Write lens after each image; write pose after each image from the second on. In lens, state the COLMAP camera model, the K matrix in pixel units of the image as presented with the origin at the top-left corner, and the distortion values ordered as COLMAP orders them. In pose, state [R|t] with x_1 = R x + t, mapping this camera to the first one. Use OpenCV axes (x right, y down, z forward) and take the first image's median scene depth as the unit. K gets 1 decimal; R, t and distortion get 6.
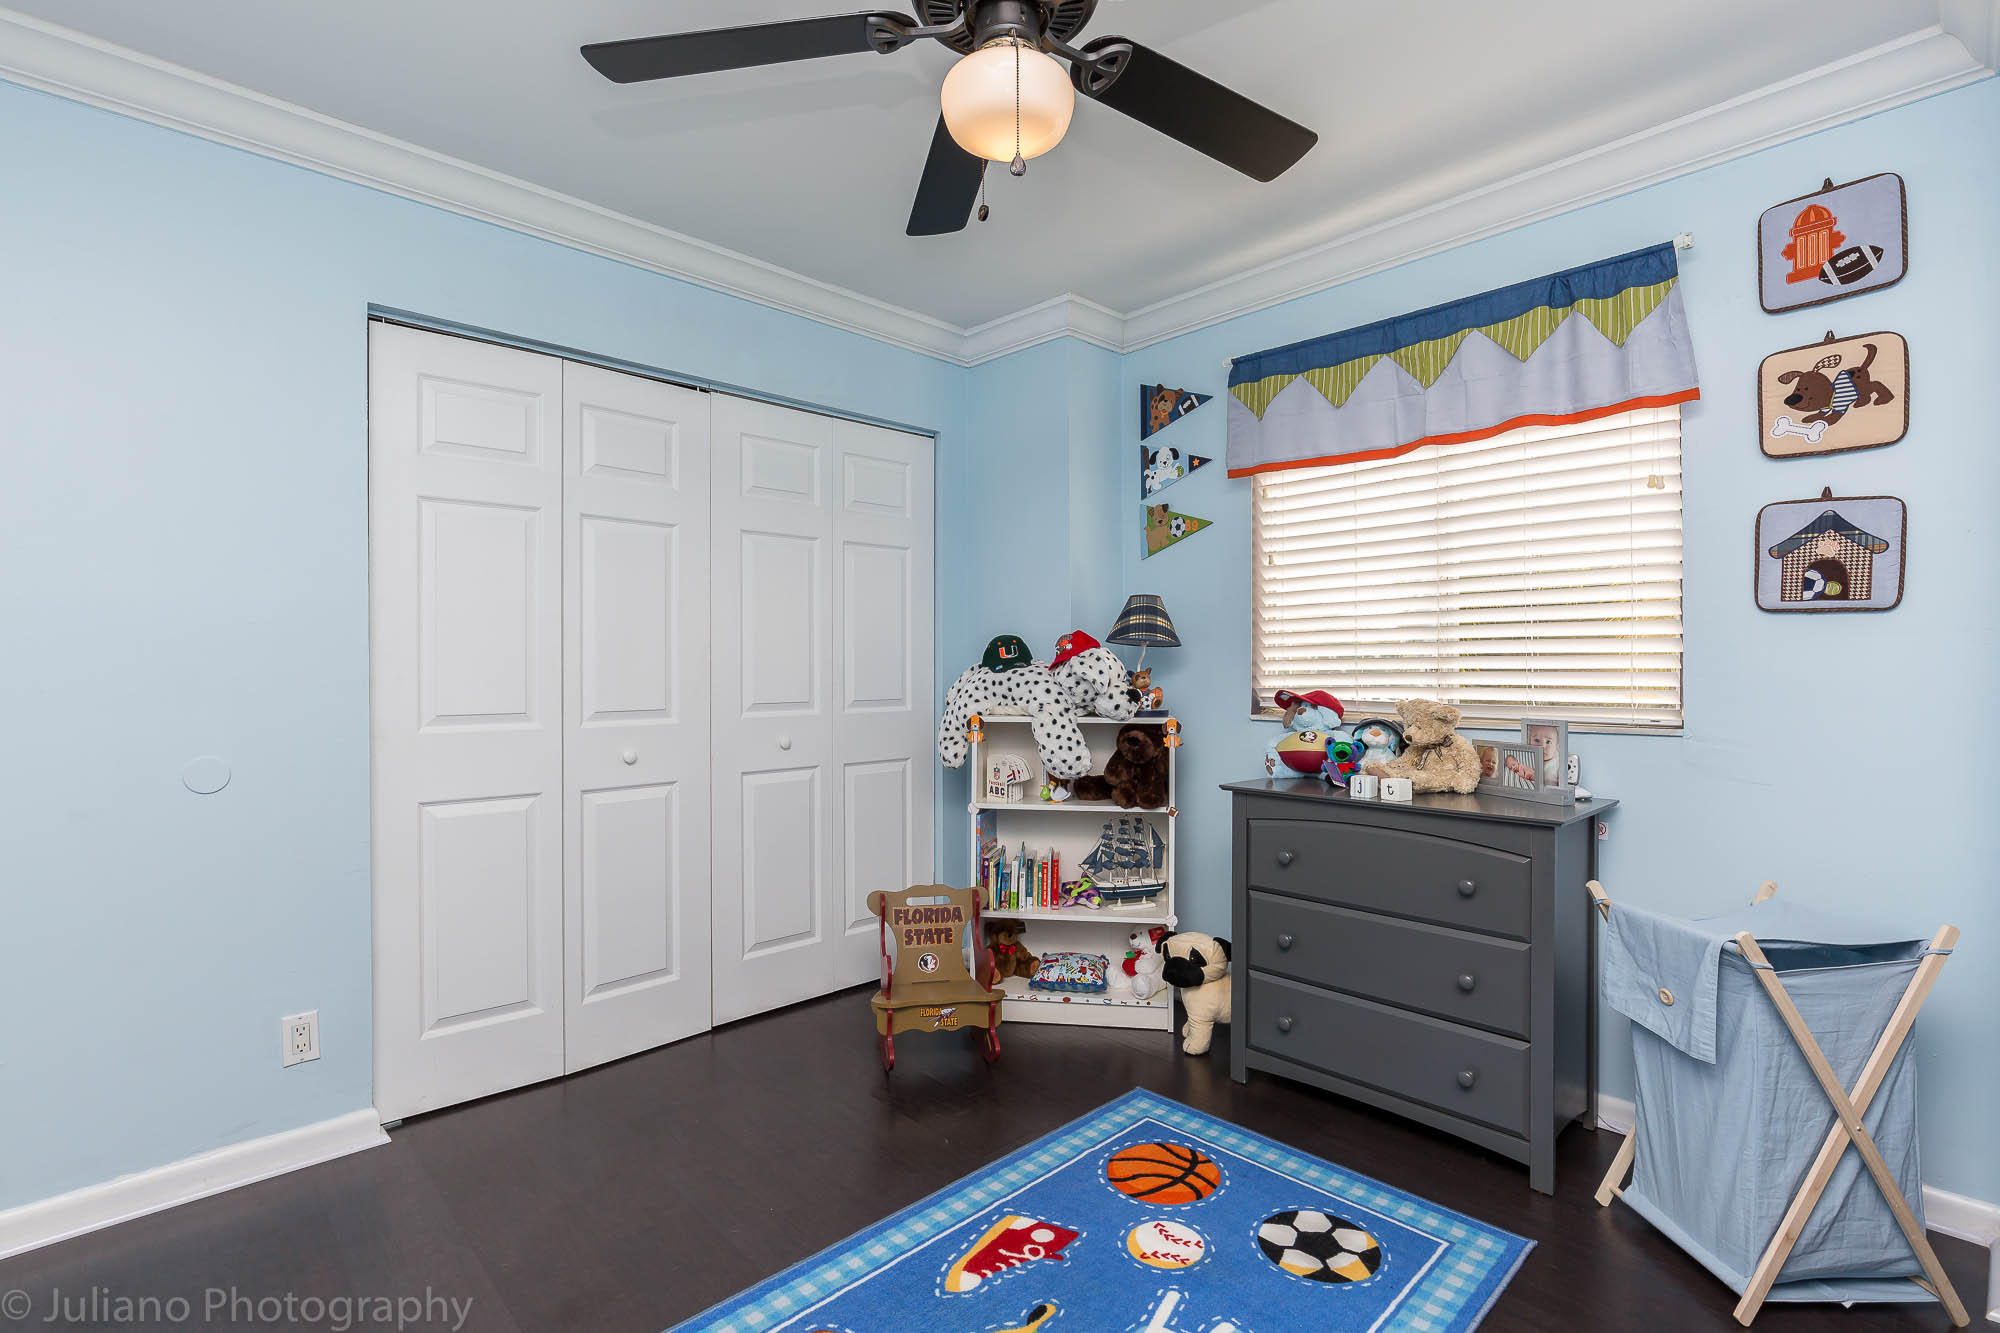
lens RADIAL K [[932.2, 0, 1003.6], [0, 932.2, 666.4], [0, 0, 1]] dist [-0.006518, -0.000536]
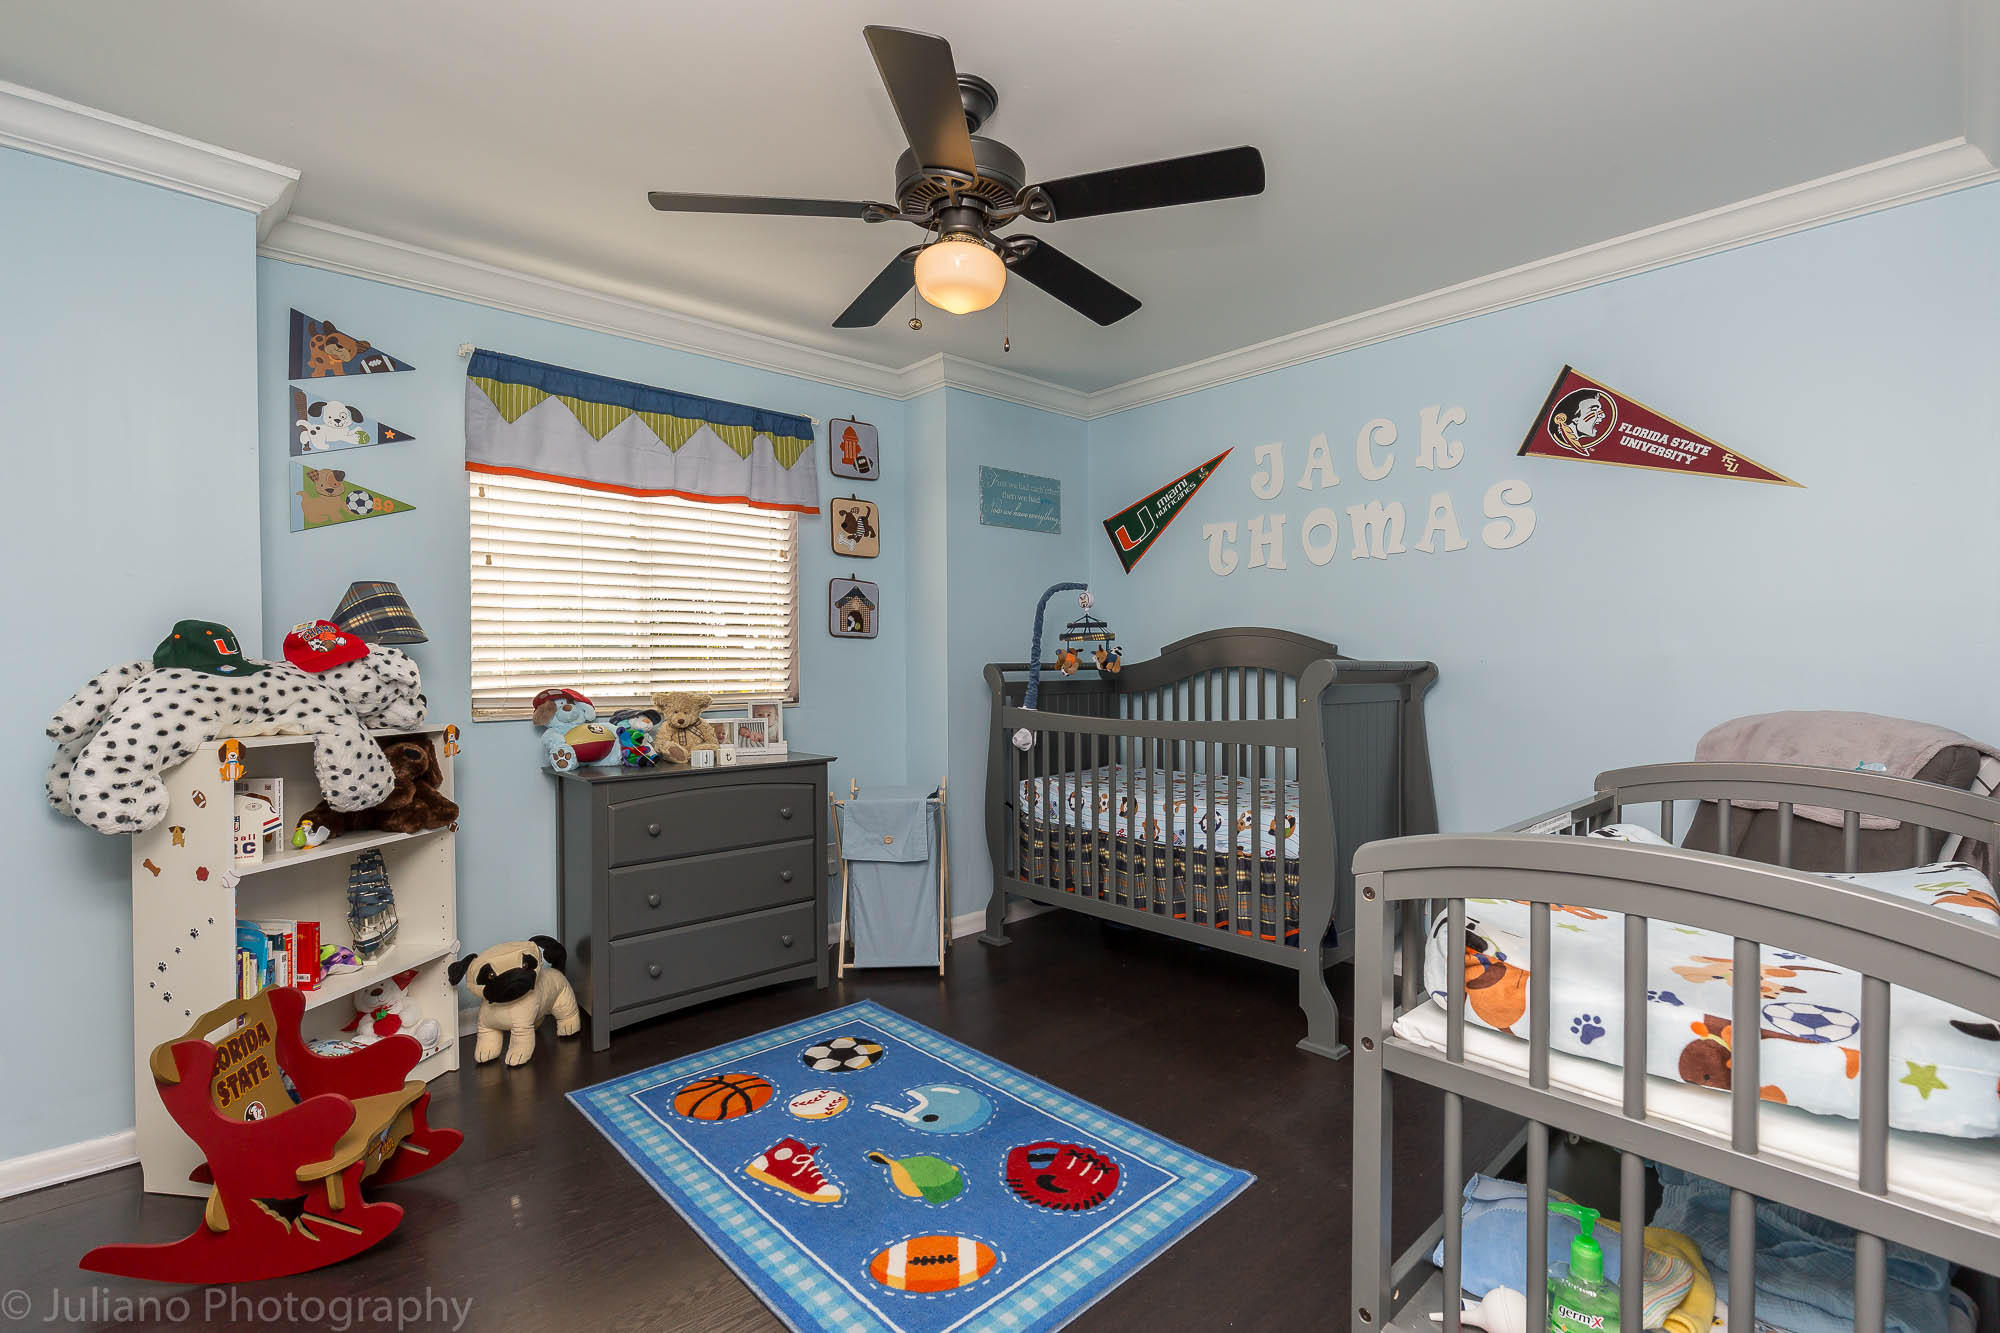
lens RADIAL K [[904.4, 0, 1003.4], [0, 904.4, 668.4], [0, 0, 1]] dist [-0.012059, 0.001706]
pose [[0.014405, 0.000604, 0.999896, -0.856648], [0.007345, 0.999973, -0.000710, 0.007744], [-0.999869, 0.007355, 0.014400, 0.560960]]
